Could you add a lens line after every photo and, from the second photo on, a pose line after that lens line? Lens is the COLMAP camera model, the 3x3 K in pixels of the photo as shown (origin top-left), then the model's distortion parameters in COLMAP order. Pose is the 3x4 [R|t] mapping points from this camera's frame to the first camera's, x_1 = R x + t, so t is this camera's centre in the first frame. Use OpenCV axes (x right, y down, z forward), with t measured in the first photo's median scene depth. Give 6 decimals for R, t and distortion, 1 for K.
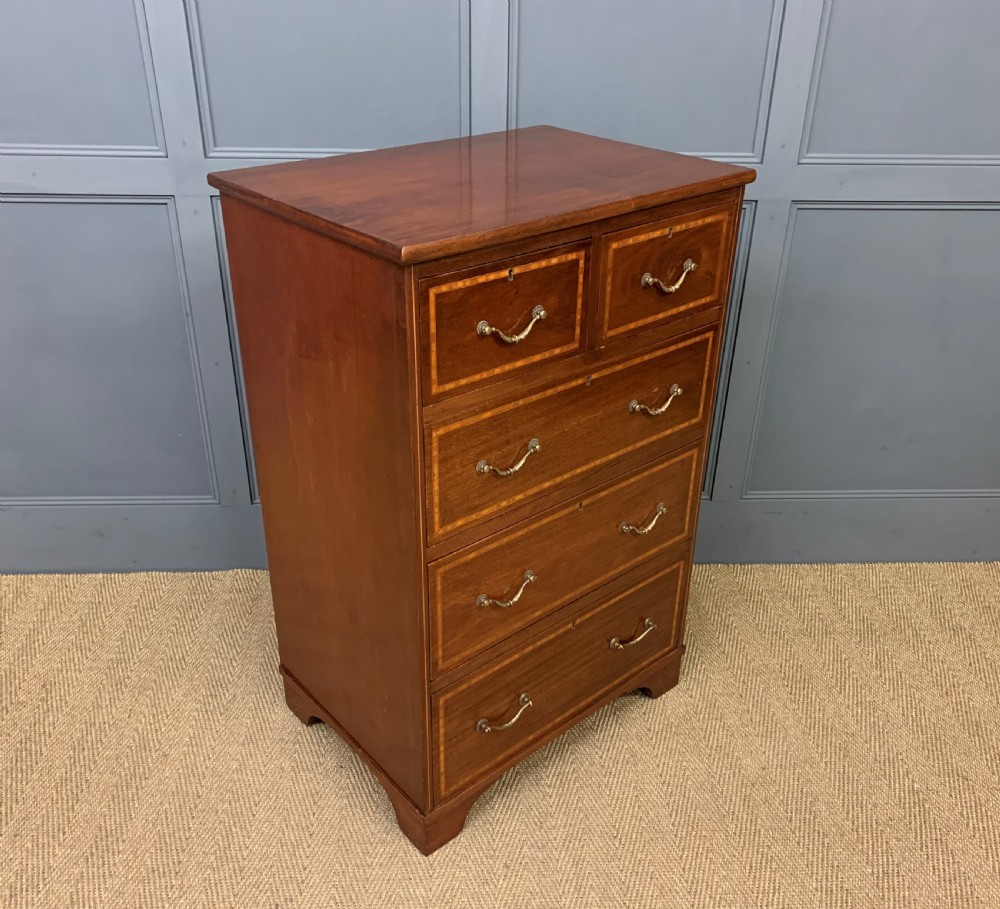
lens RADIAL K [[950.5, 0, 509.7], [0, 950.5, 457.6], [0, 0, 1]] dist [0.051506, -0.008598]
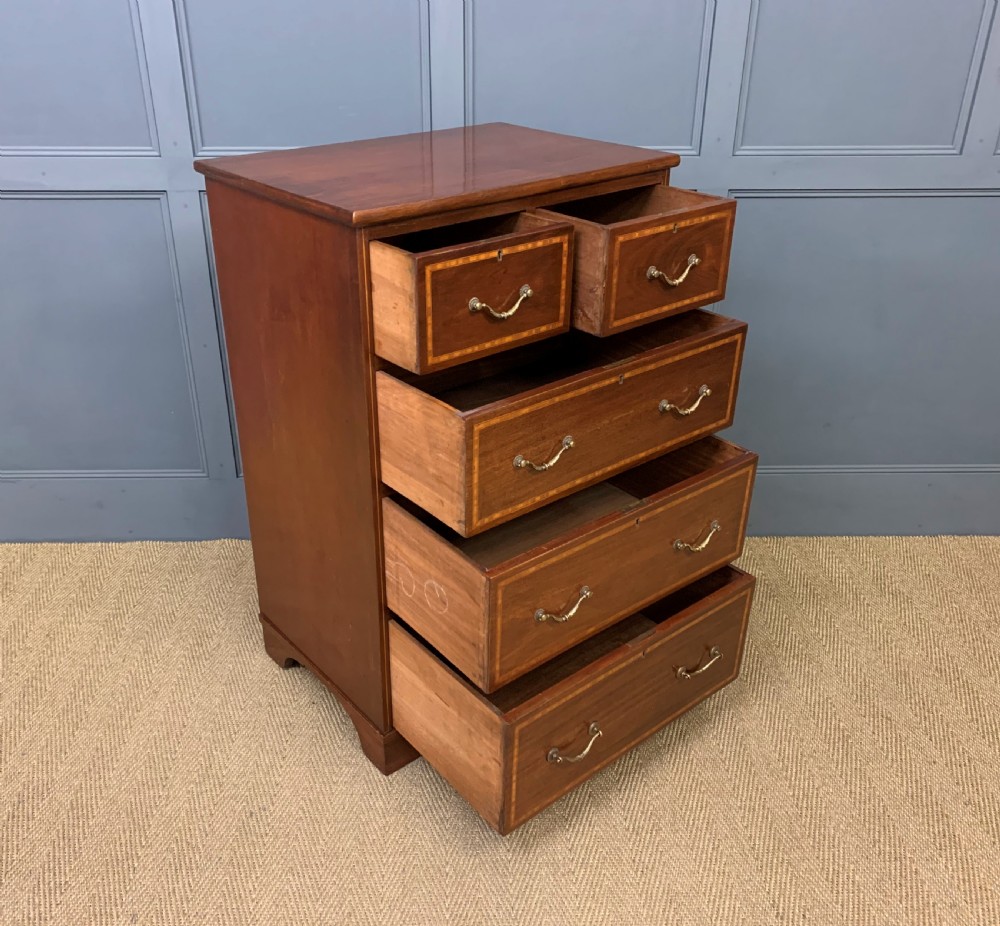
lens RADIAL K [[960.6, 0, 473.7], [0, 960.6, 463.5], [0, 0, 1]] dist [0.095180, -0.106161]
pose [[0.999259, -0.001203, -0.038472, 0.051377], [0.000262, 0.999701, -0.024446, 0.073703], [0.038489, 0.024418, 0.998961, -0.111232]]
